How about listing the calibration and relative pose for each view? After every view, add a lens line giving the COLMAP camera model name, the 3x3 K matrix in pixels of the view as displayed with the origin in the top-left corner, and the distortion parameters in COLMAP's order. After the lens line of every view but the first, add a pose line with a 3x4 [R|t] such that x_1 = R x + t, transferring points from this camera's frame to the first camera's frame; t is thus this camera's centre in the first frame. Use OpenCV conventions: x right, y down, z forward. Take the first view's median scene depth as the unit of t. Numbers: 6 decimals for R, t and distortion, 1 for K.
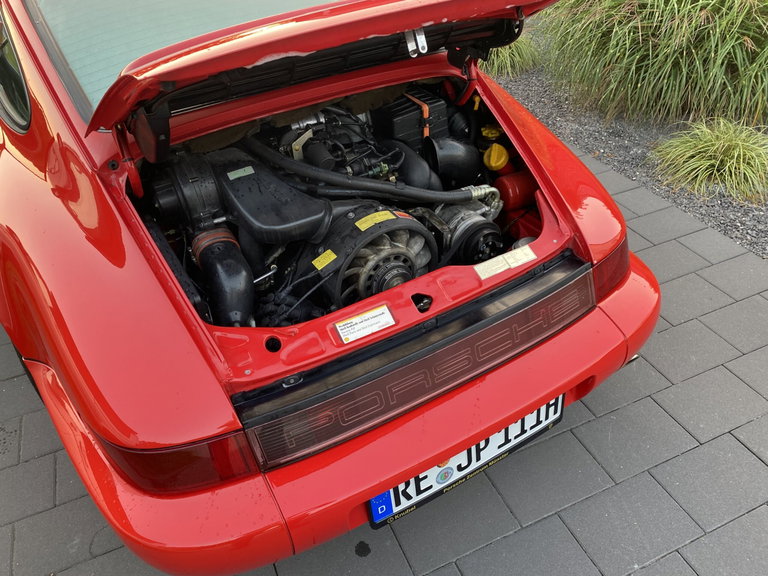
lens RADIAL K [[585.6, 0, 386.6], [0, 585.6, 286.9], [0, 0, 1]] dist [0.006429, -0.001787]
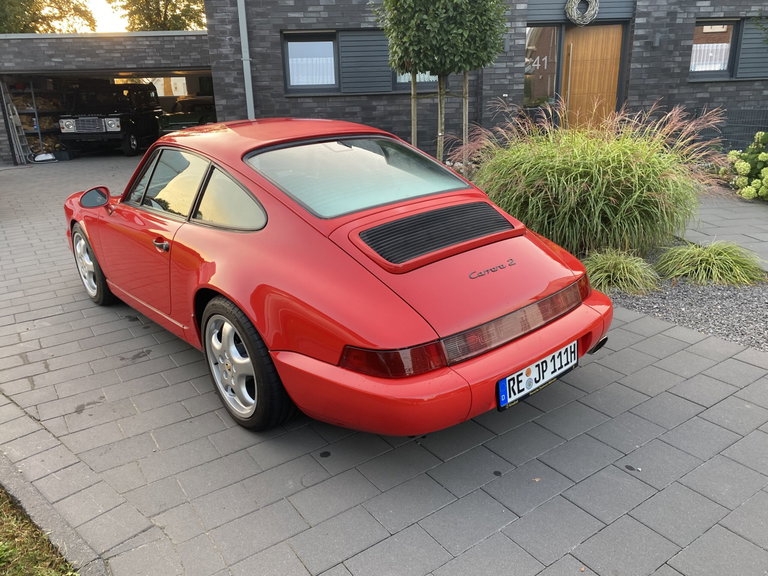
lens RADIAL K [[585.6, 0, 386.6], [0, 585.6, 286.9], [0, 0, 1]] dist [0.006429, -0.001787]
pose [[0.982635, -0.051389, 0.178292, -0.285359], [0.110340, 0.934360, -0.338816, 0.273455], [-0.149178, 0.352605, 0.923805, -0.309096]]
